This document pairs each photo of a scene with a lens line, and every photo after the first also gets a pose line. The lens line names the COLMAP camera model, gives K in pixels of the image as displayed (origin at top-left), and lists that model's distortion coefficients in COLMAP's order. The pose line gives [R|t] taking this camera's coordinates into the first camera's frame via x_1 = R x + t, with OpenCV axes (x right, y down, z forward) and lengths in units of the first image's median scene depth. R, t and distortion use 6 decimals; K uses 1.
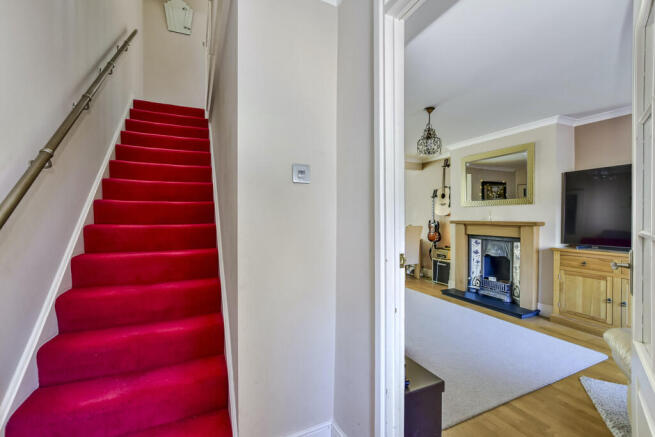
lens RADIAL K [[288.8, 0, 328.6], [0, 288.8, 217.7], [0, 0, 1]] dist [-0.011340, 0.003299]
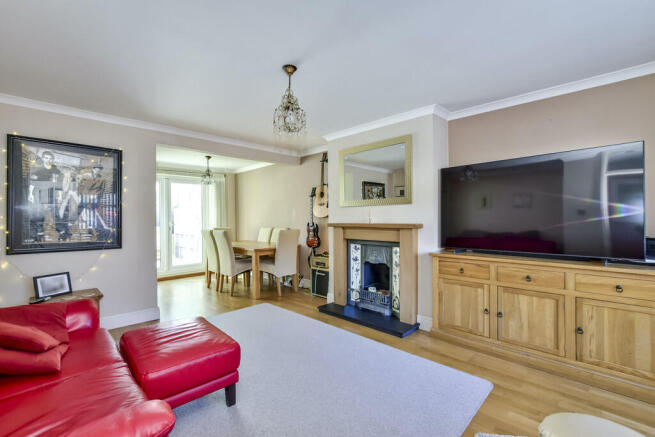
lens RADIAL K [[288.8, 0, 326.5], [0, 288.8, 217.7], [0, 0, 1]] dist [-0.011340, 0.003299]
pose [[0.938623, -0.007824, 0.344857, 0.132010], [0.010184, 0.999935, -0.005033, -0.002153], [-0.344795, 0.008236, 0.938642, 0.213083]]
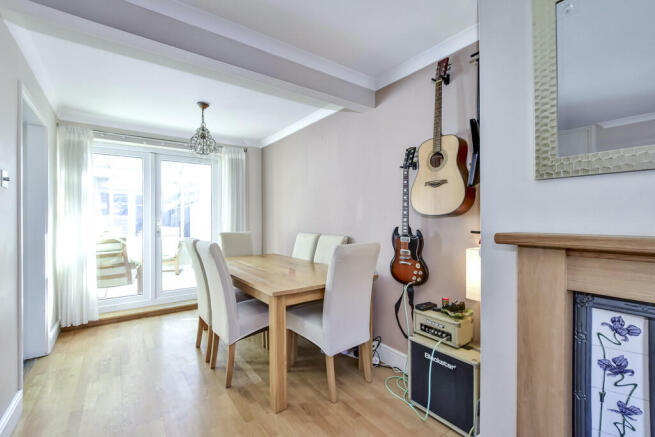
lens RADIAL K [[288.8, 0, 323.9], [0, 288.8, 219.9], [0, 0, 1]] dist [-0.011340, 0.003299]
pose [[0.982795, 0.000299, 0.184698, 0.235885], [0.000194, 0.999996, -0.002652, -0.000804], [-0.184698, 0.002642, 0.982792, 0.821798]]
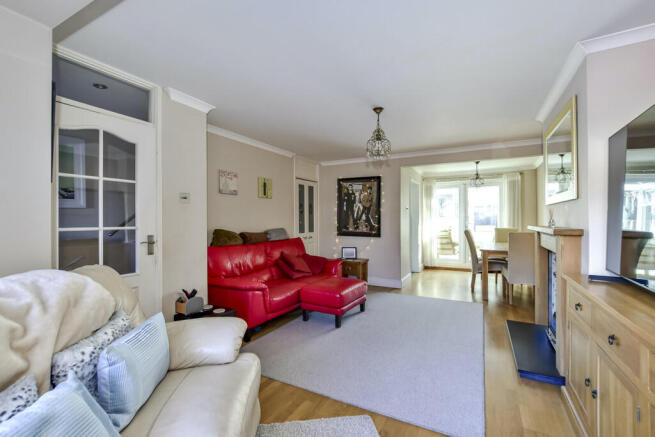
lens RADIAL K [[288.8, 0, 324.3], [0, 288.8, 218.8], [0, 0, 1]] dist [-0.011340, 0.003299]
pose [[0.594988, -0.001712, -0.803733, 0.717382], [-0.001385, 0.999994, -0.003156, -0.004793], [0.803734, 0.002991, 0.594982, 0.191909]]
